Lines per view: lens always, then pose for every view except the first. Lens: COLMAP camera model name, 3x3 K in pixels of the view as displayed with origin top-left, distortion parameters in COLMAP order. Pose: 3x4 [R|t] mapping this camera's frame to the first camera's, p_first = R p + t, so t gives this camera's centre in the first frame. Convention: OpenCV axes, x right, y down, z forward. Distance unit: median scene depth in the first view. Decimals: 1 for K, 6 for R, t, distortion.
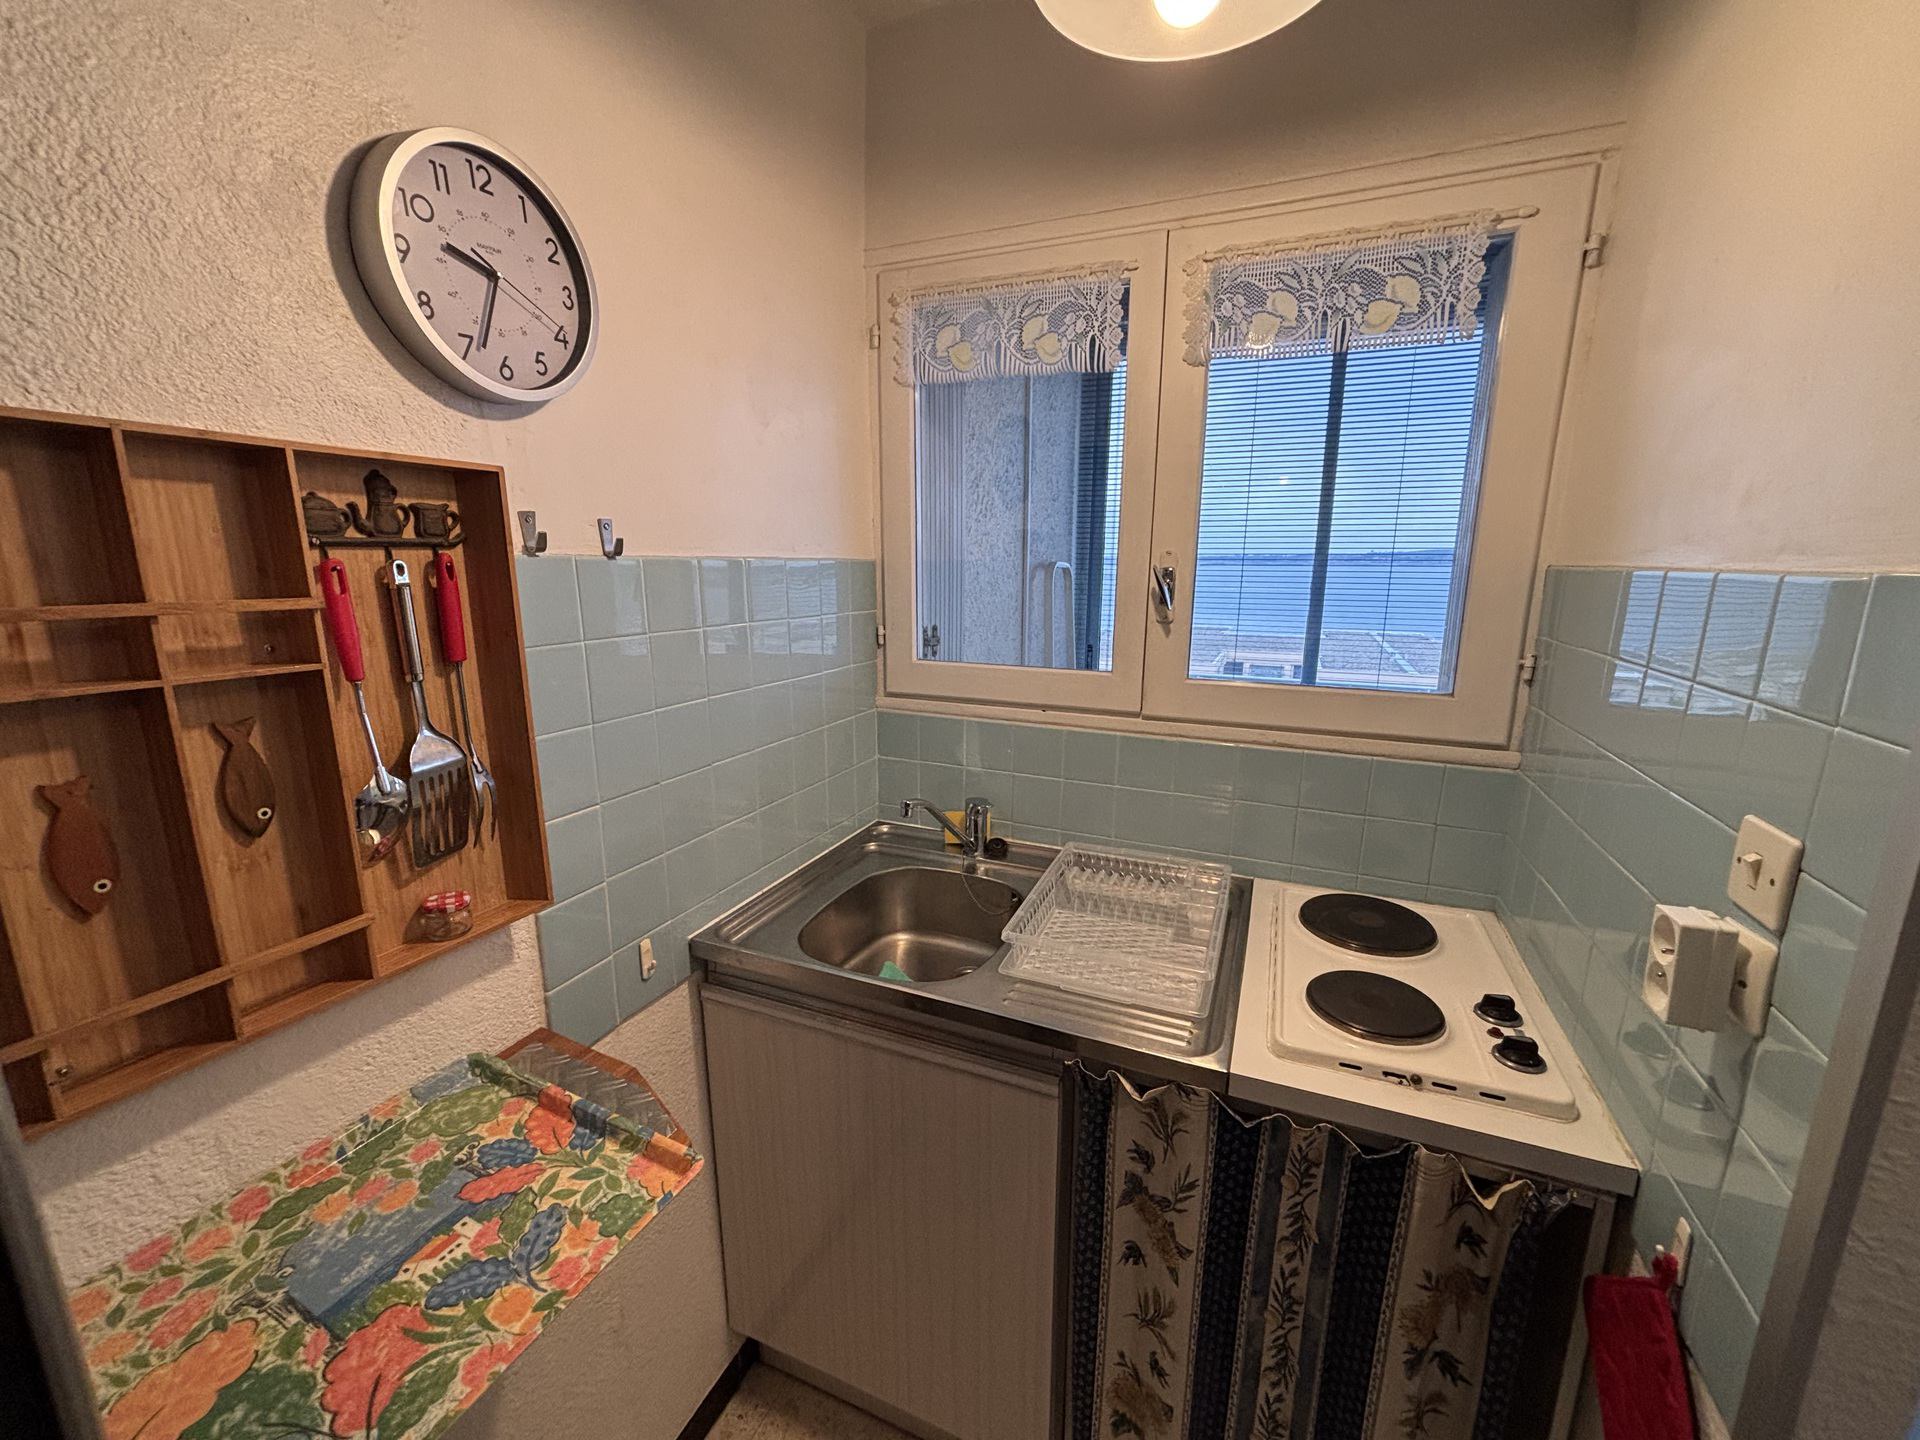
lens RADIAL K [[770.0, 0, 952.9], [0, 770.0, 716.8], [0, 0, 1]] dist [-0.003544, -0.000201]
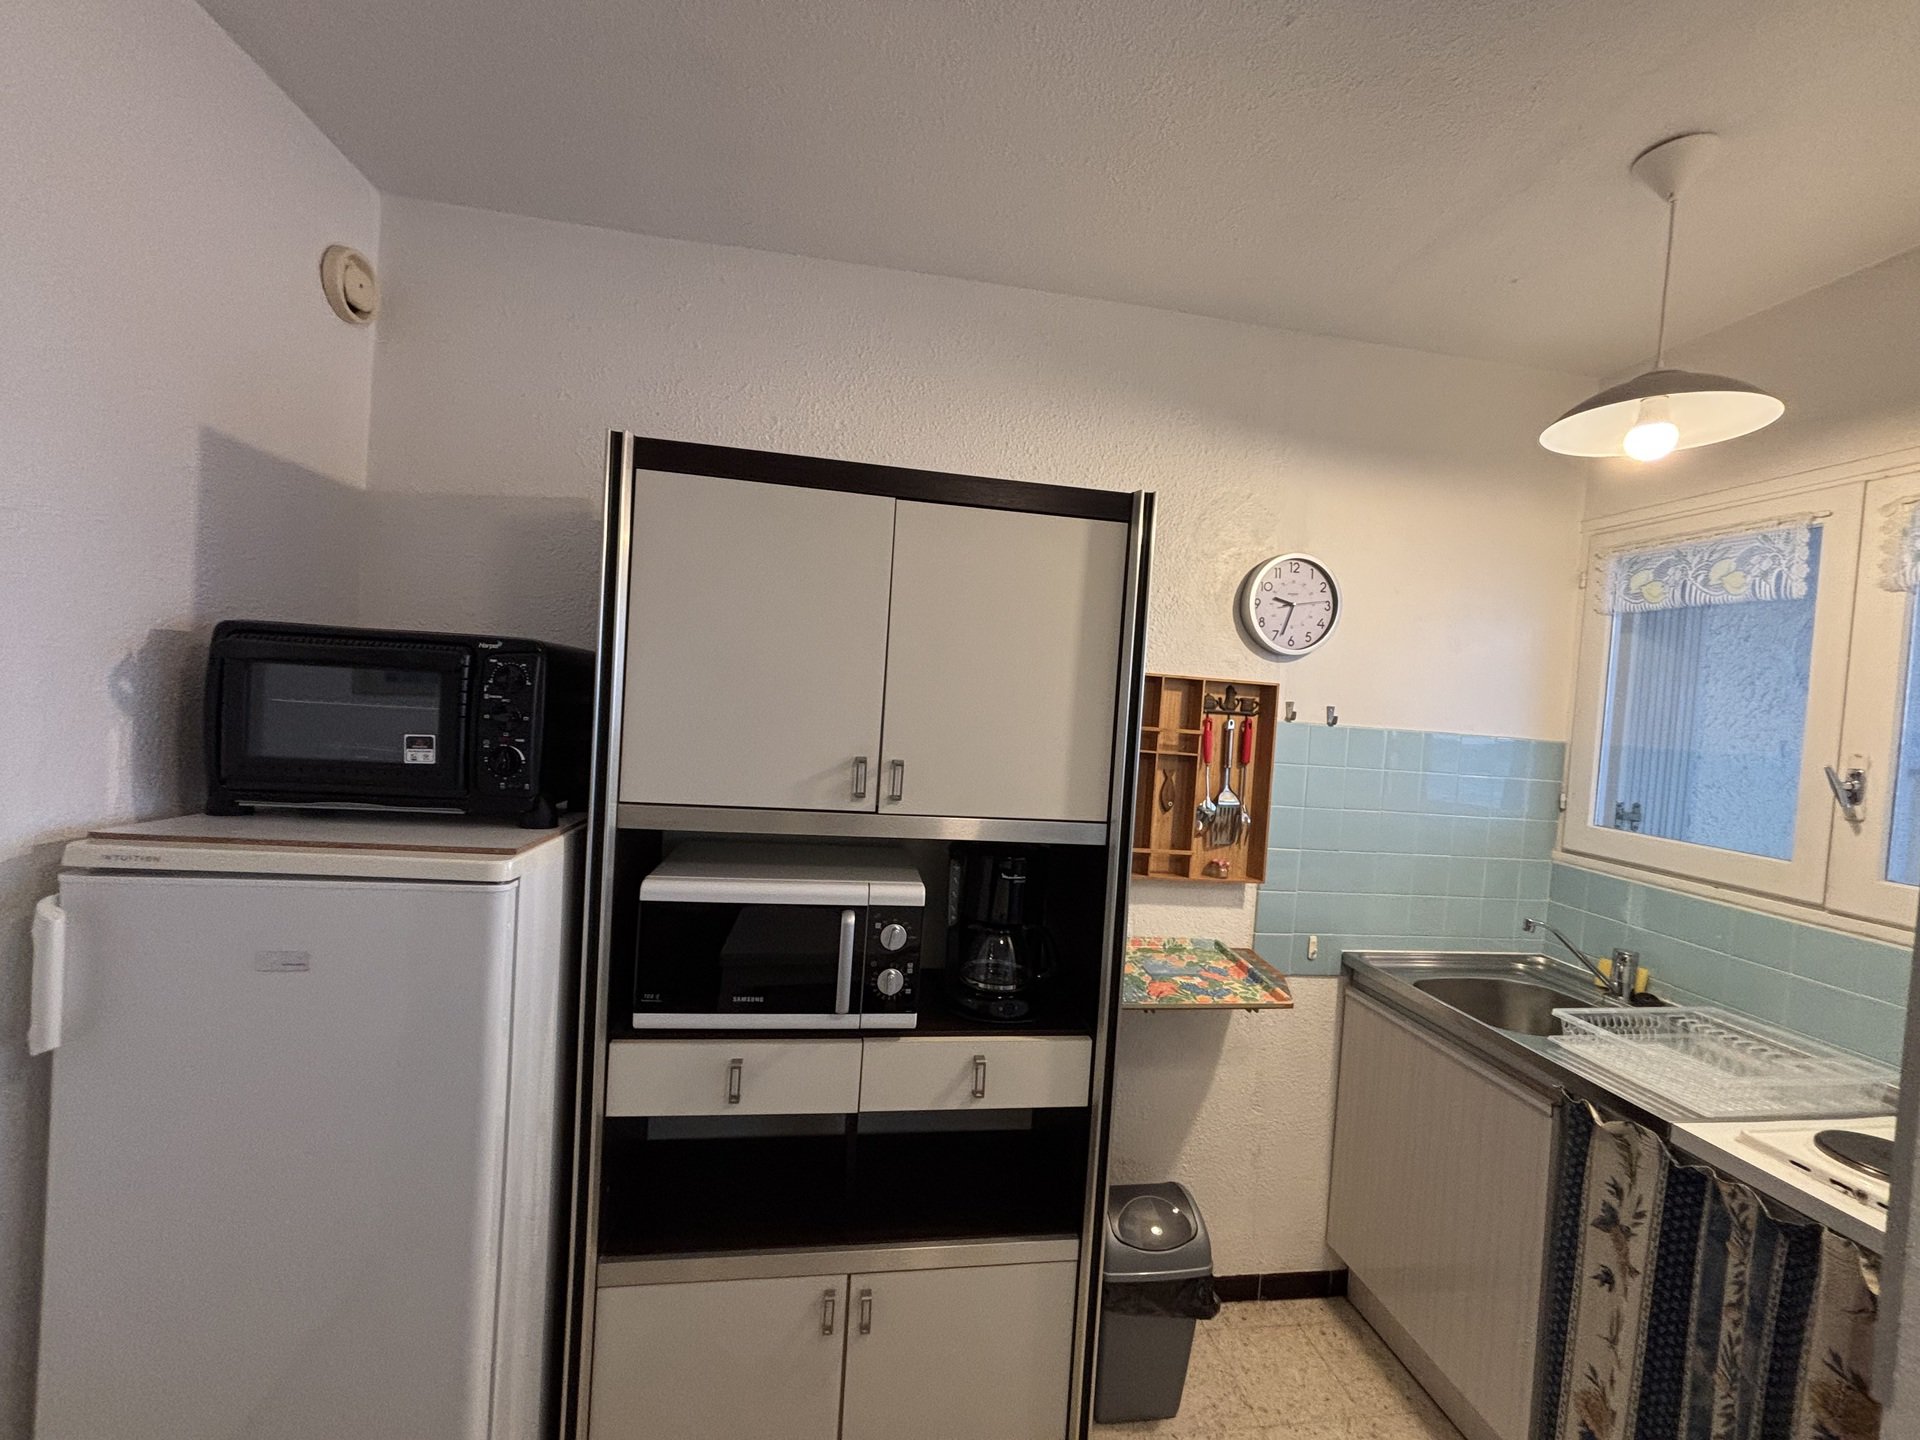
lens RADIAL K [[770.0, 0, 952.9], [0, 770.0, 716.8], [0, 0, 1]] dist [-0.003544, -0.000201]
pose [[0.522292, 0.052565, -0.851145, 0.808279], [-0.237902, 0.967453, -0.086237, 0.189523], [0.818910, 0.247530, 0.517799, -0.902130]]
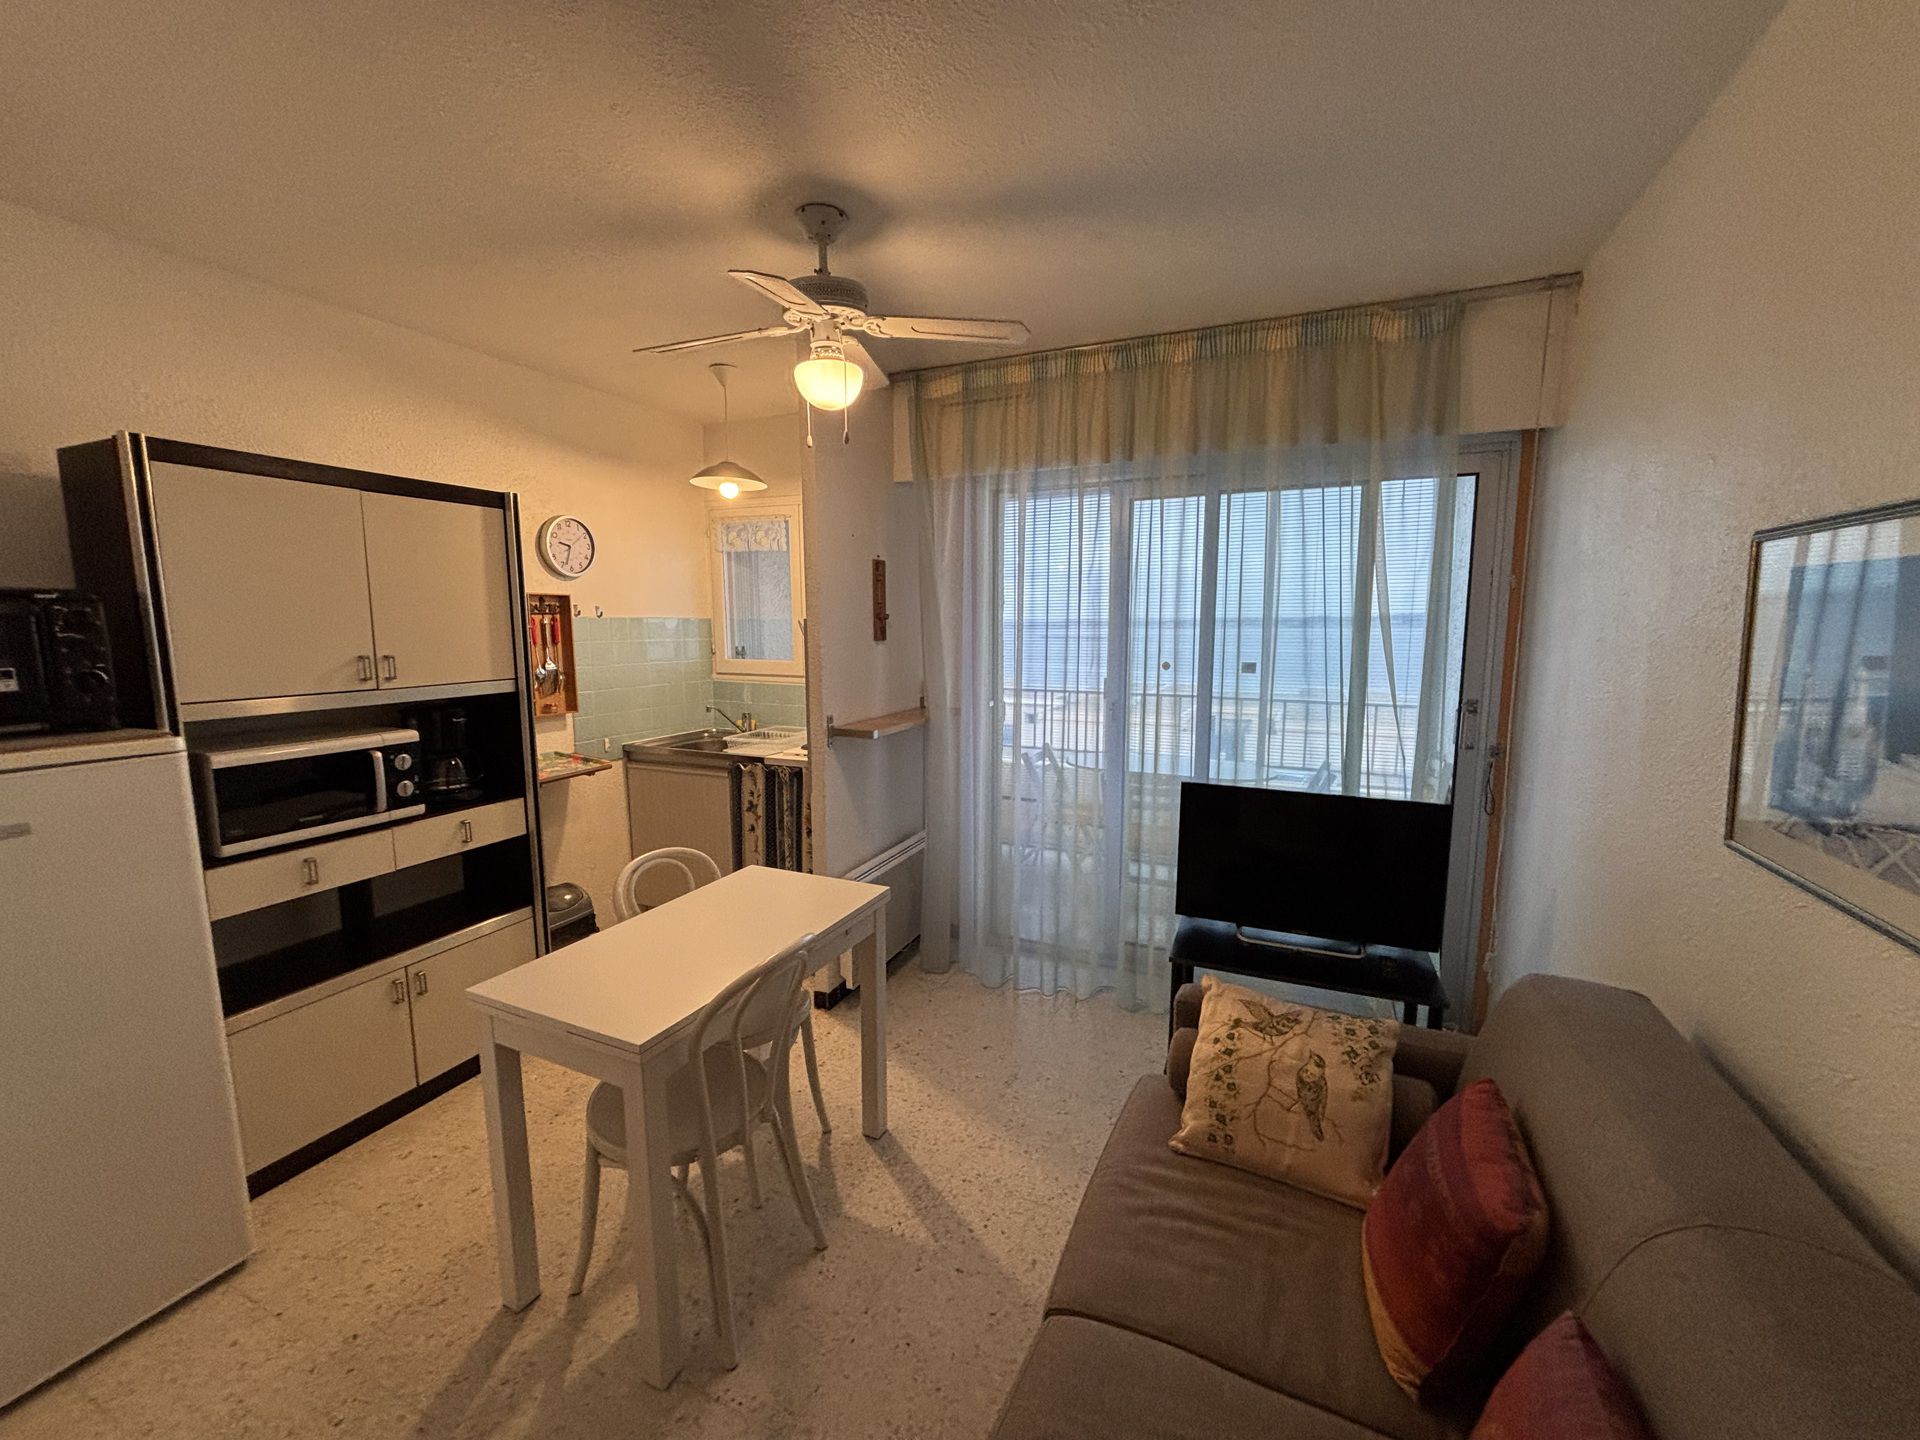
lens RADIAL K [[772.9, 0, 966.6], [0, 772.9, 718.6], [0, 0, 1]] dist [0.017613, -0.000090]
pose [[0.999978, -0.001039, -0.006519, 1.338413], [0.000540, 0.997098, -0.076129, 0.559852], [0.006579, 0.076123, 0.997077, -2.646467]]
